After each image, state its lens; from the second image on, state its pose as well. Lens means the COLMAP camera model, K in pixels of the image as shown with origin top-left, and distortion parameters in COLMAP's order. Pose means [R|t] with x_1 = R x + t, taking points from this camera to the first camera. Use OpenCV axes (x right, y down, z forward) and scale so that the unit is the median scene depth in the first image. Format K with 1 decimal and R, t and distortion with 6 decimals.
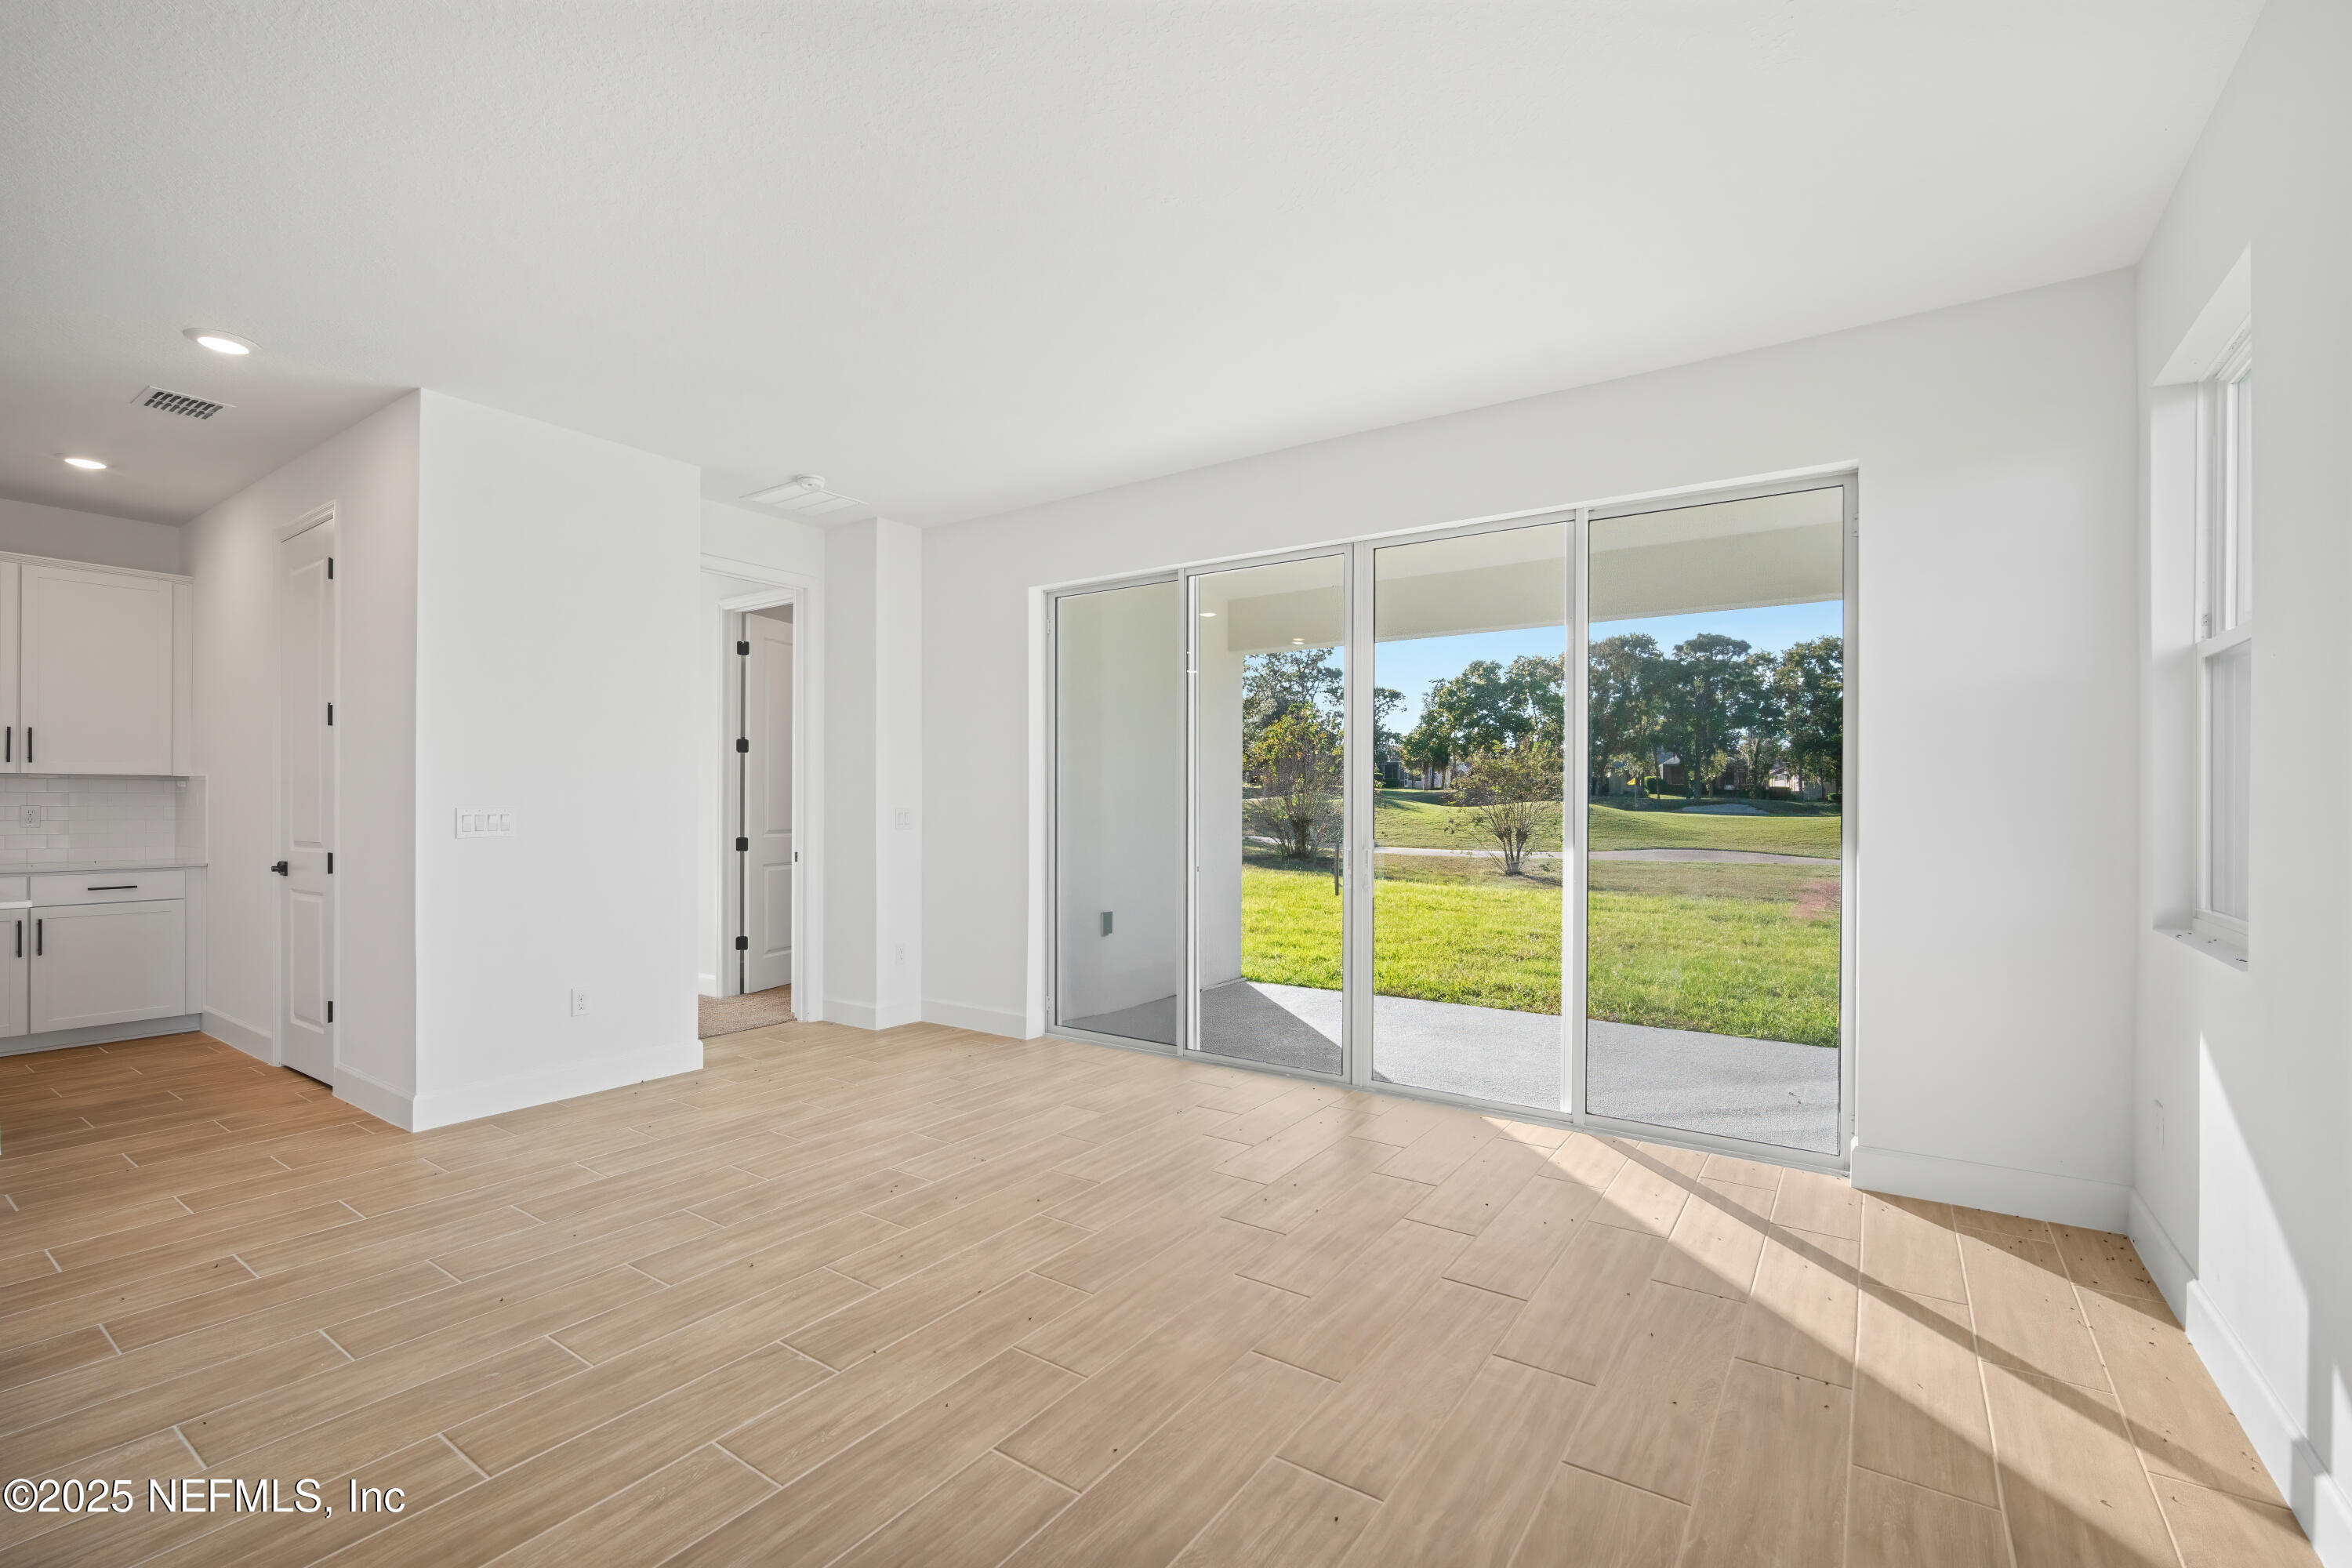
lens RADIAL K [[1032.7, 0, 1165.4], [0, 1032.7, 804.7], [0, 0, 1]] dist [-0.011948, 0.002071]
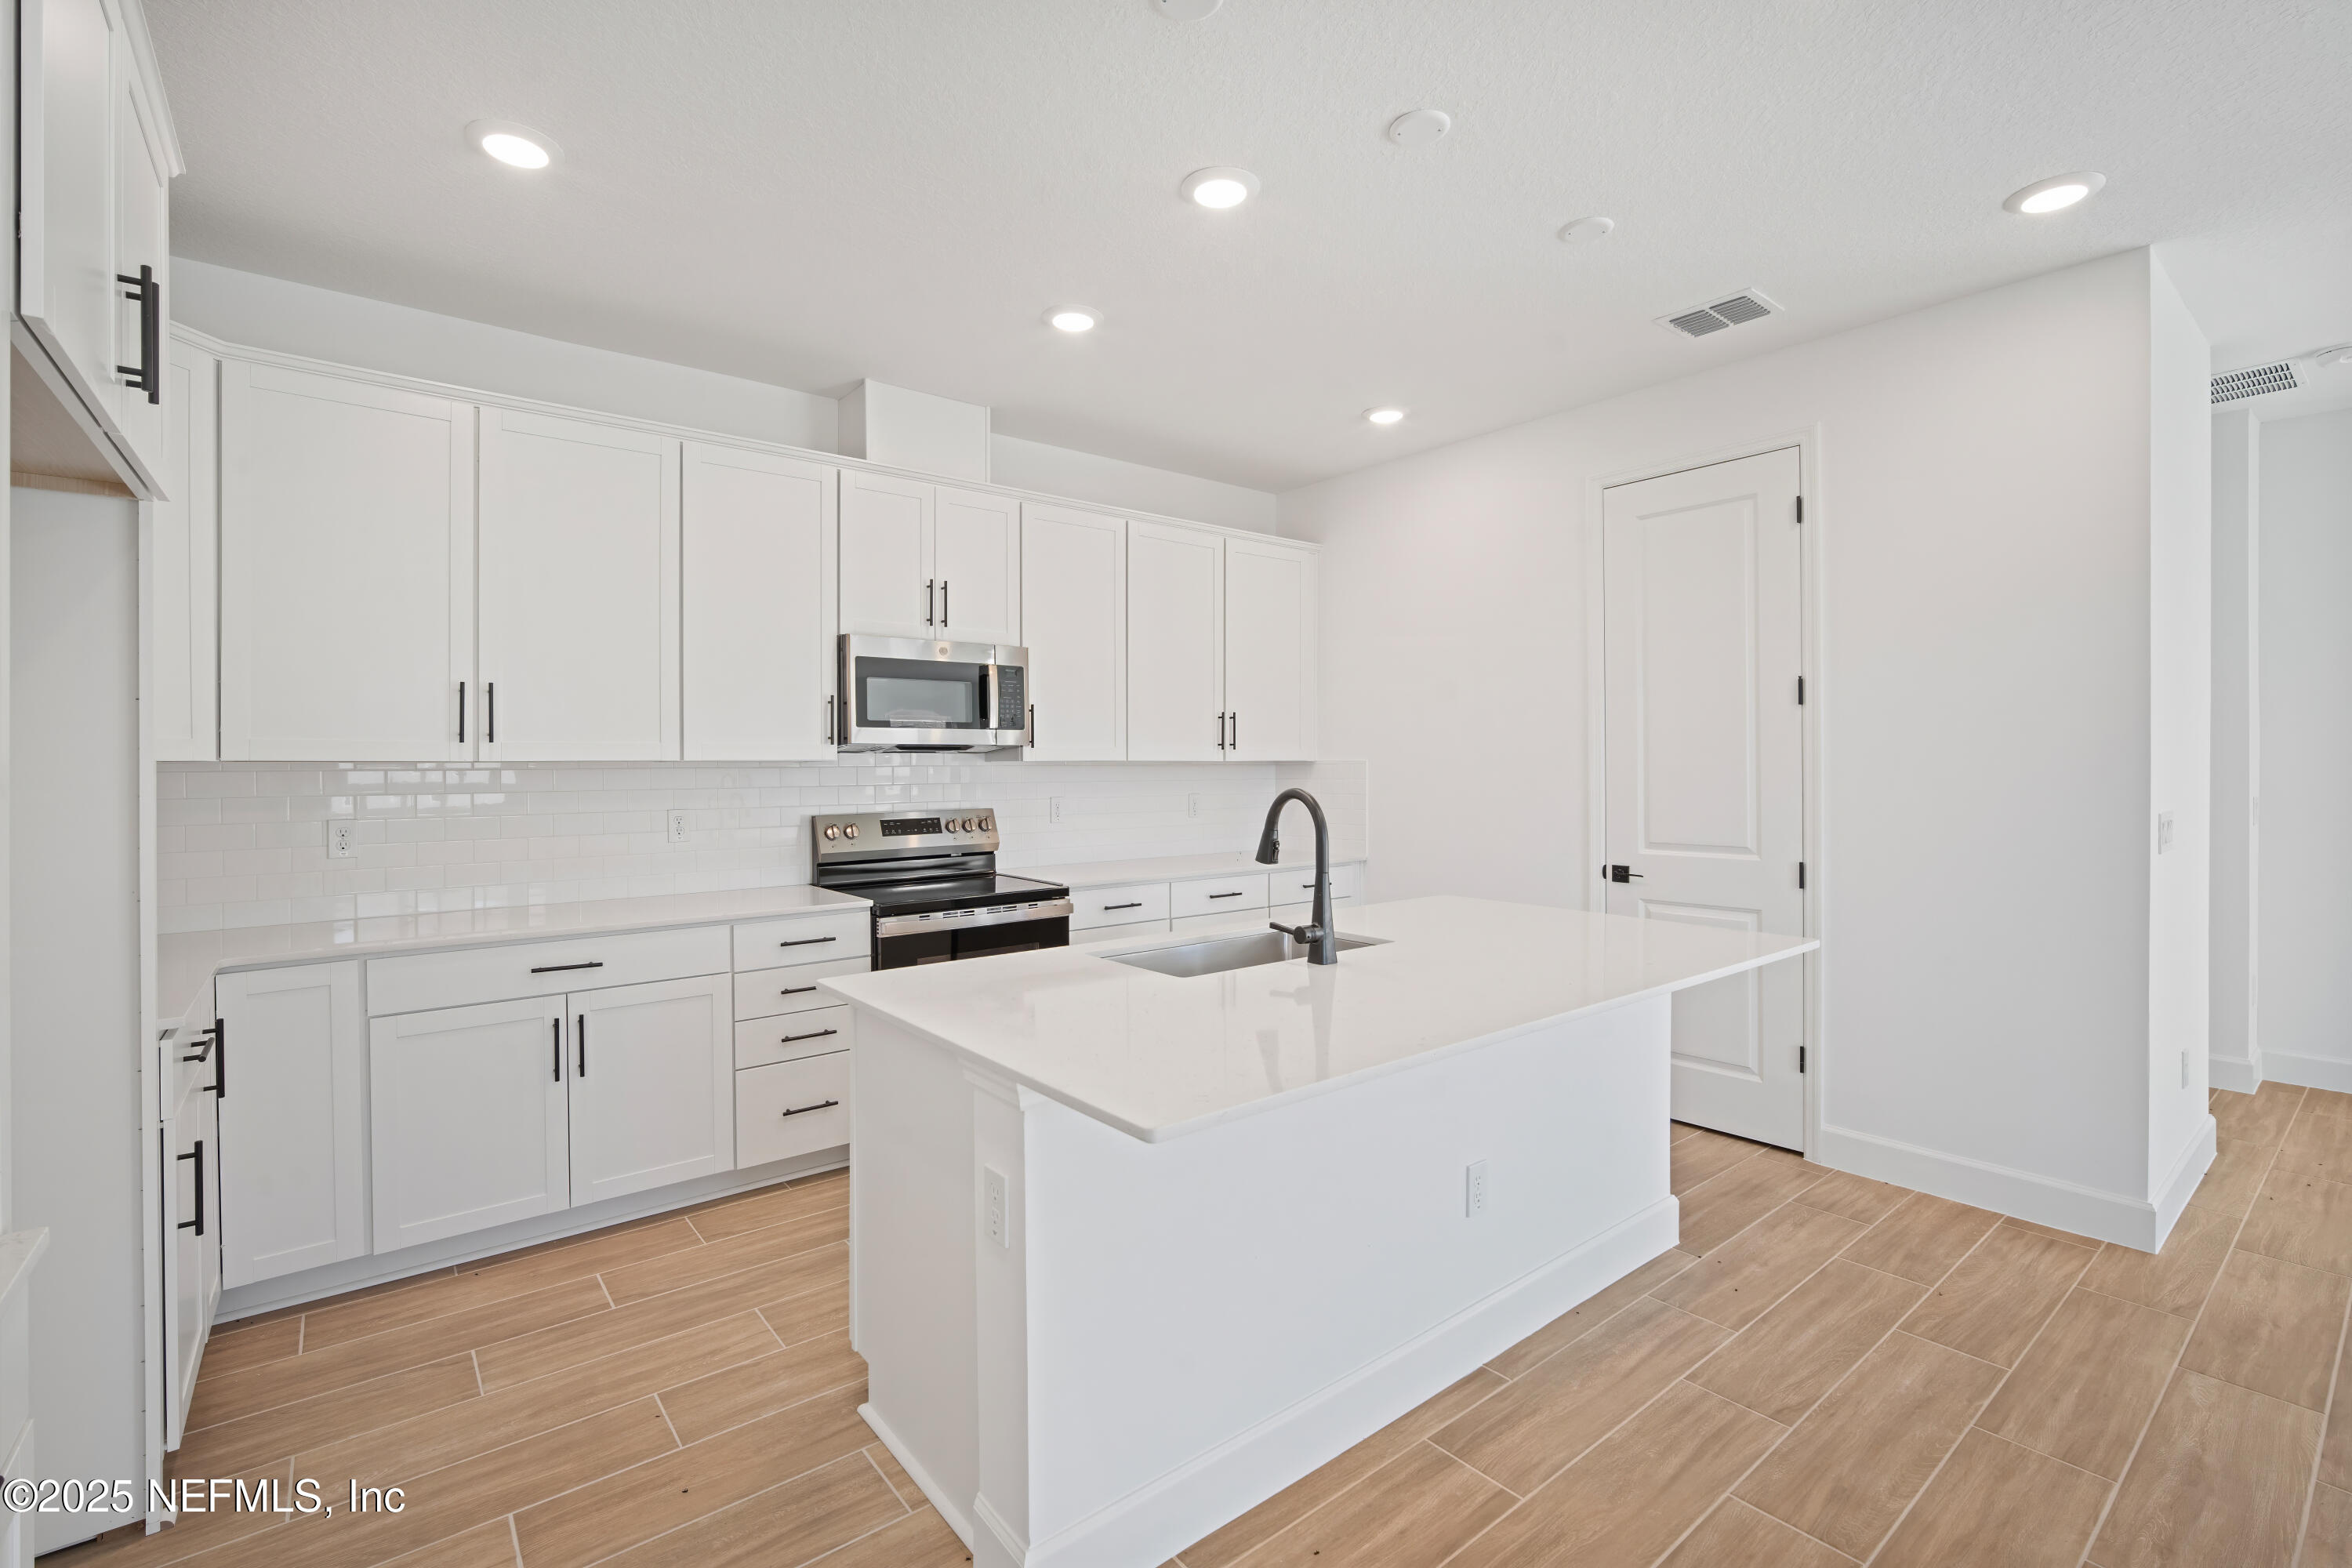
lens RADIAL K [[1032.7, 0, 1177.2], [0, 1032.7, 770.2], [0, 0, 1]] dist [-0.011948, 0.002071]
pose [[0.960992, -0.003396, -0.276556, -0.982537], [0.004802, 0.999979, 0.004406, -0.029287], [0.276535, -0.005562, 0.960988, 0.079526]]
